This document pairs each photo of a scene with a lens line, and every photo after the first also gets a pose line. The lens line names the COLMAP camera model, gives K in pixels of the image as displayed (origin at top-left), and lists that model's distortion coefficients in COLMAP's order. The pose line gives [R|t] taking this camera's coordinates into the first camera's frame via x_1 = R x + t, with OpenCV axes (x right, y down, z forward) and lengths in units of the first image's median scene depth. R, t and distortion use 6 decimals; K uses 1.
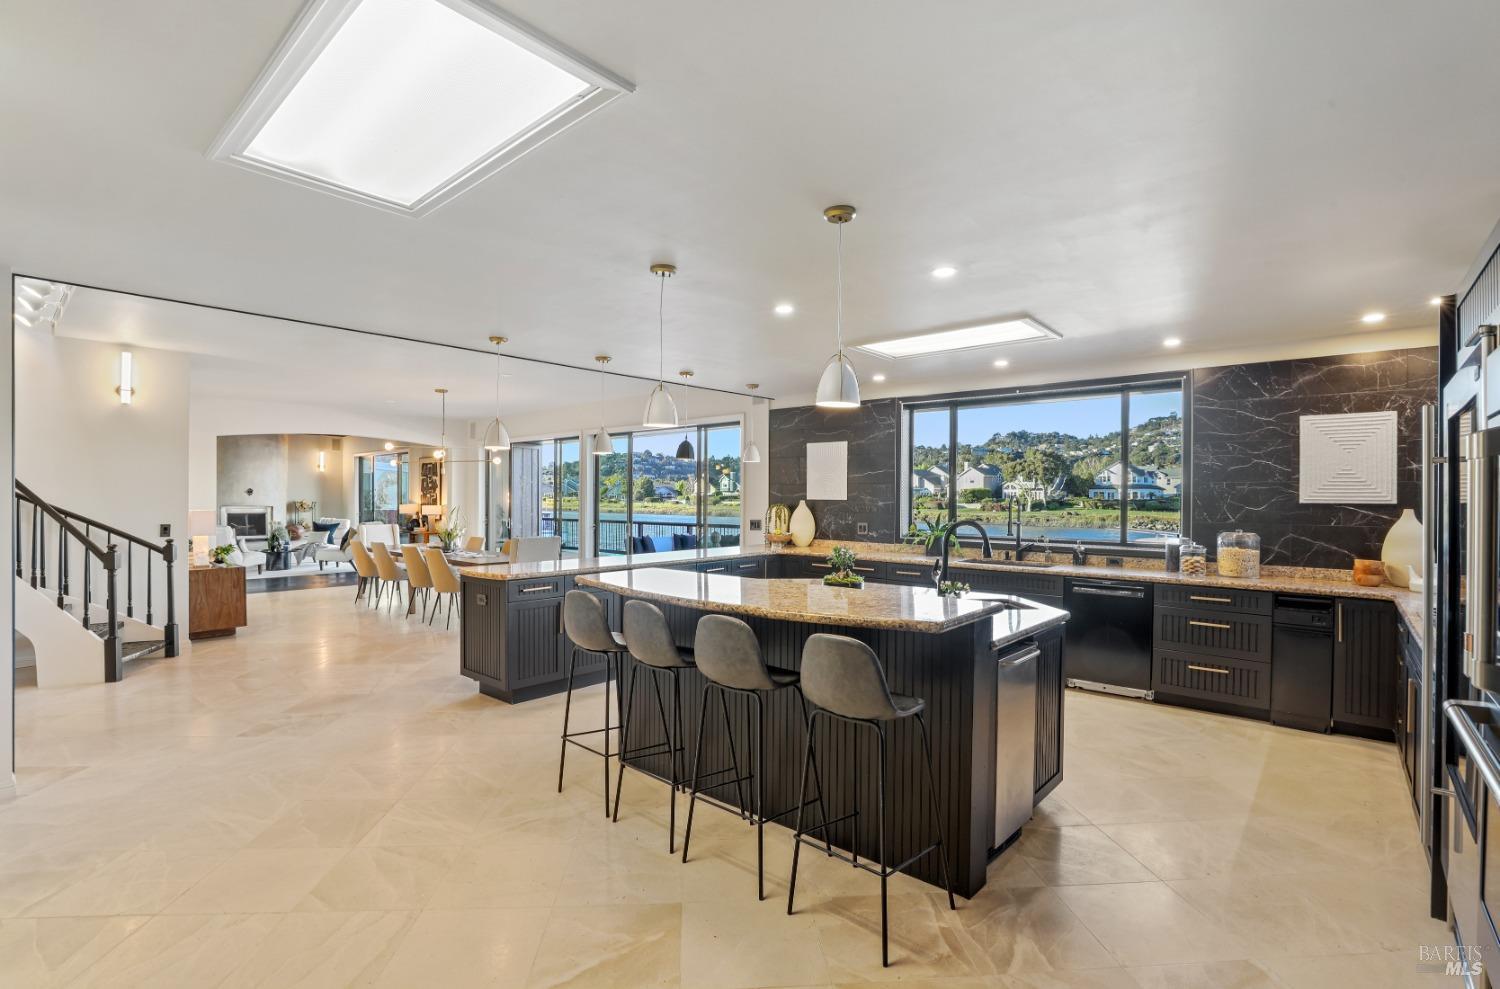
lens RADIAL K [[733.6, 0, 731.2], [0, 733.6, 499.9], [0, 0, 1]] dist [-0.038980, 0.007592]
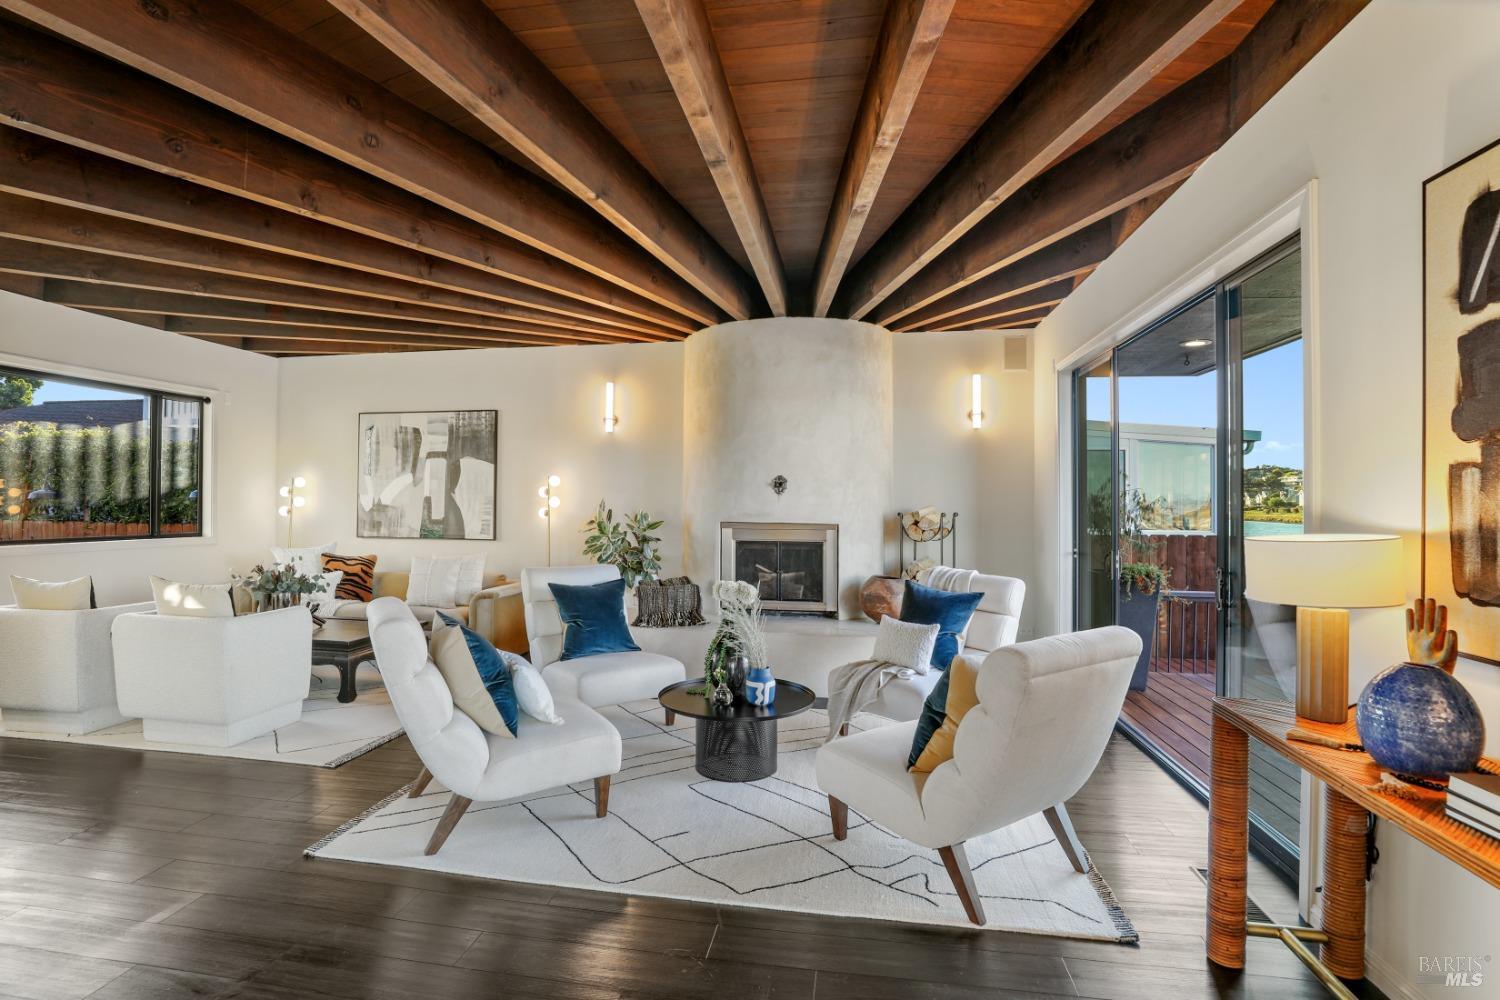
lens RADIAL K [[733.6, 0, 744.4], [0, 733.6, 498.4], [0, 0, 1]] dist [-0.038980, 0.007592]
pose [[0.566868, -0.008170, -0.823768, -0.752707], [-0.007300, 0.999862, -0.014940, 0.002886], [0.823776, 0.014482, 0.566730, 1.594225]]
